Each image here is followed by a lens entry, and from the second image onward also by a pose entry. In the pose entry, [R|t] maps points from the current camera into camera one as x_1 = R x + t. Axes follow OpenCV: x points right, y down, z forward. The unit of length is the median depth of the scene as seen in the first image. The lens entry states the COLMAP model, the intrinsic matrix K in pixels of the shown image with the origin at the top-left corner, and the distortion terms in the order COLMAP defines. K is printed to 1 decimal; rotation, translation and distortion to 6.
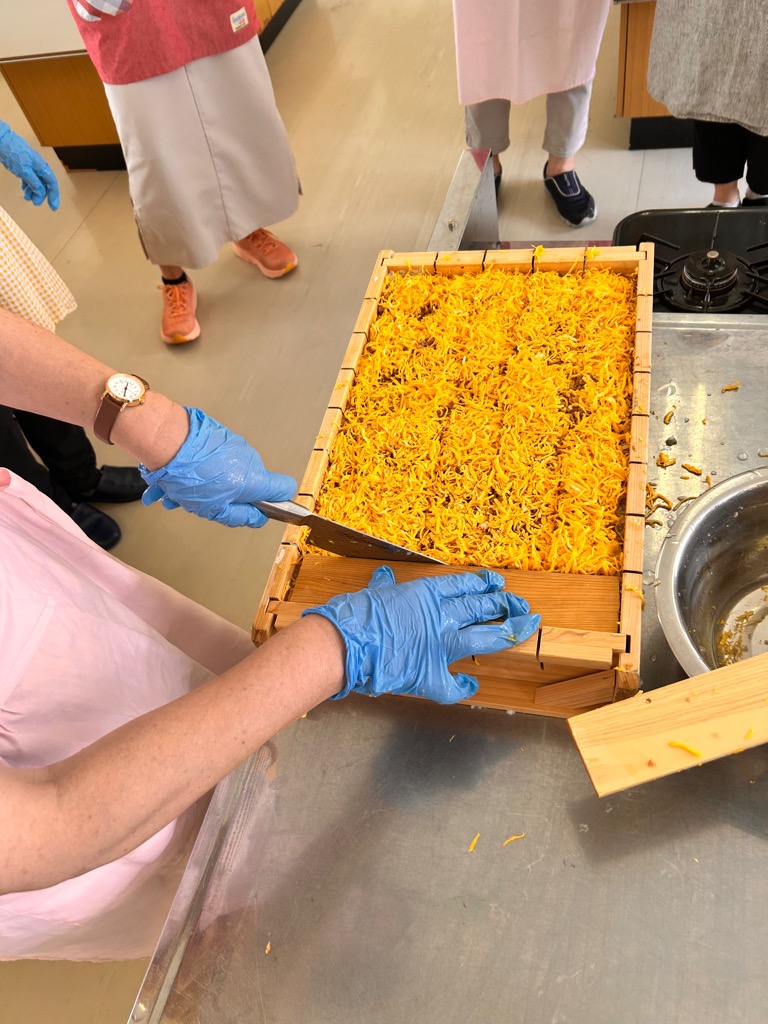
lens RADIAL K [[780.3, 0, 384.0], [0, 780.3, 512.0], [0, 0, 1]] dist [-0.008825, 0.003110]
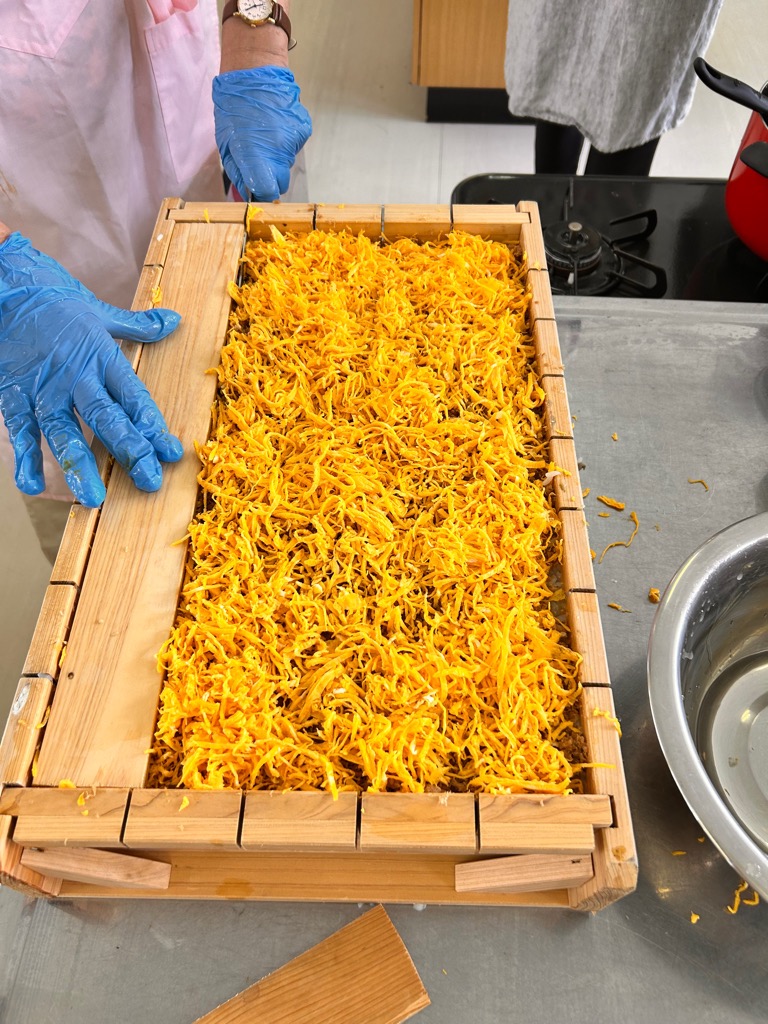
lens RADIAL K [[780.3, 0, 384.0], [0, 780.3, 512.0], [0, 0, 1]] dist [-0.008825, 0.003110]
pose [[0.962592, -0.057086, 0.264873, -0.014900], [0.052656, 0.998329, 0.023800, -0.070657], [-0.265789, -0.008962, 0.963989, 0.309663]]
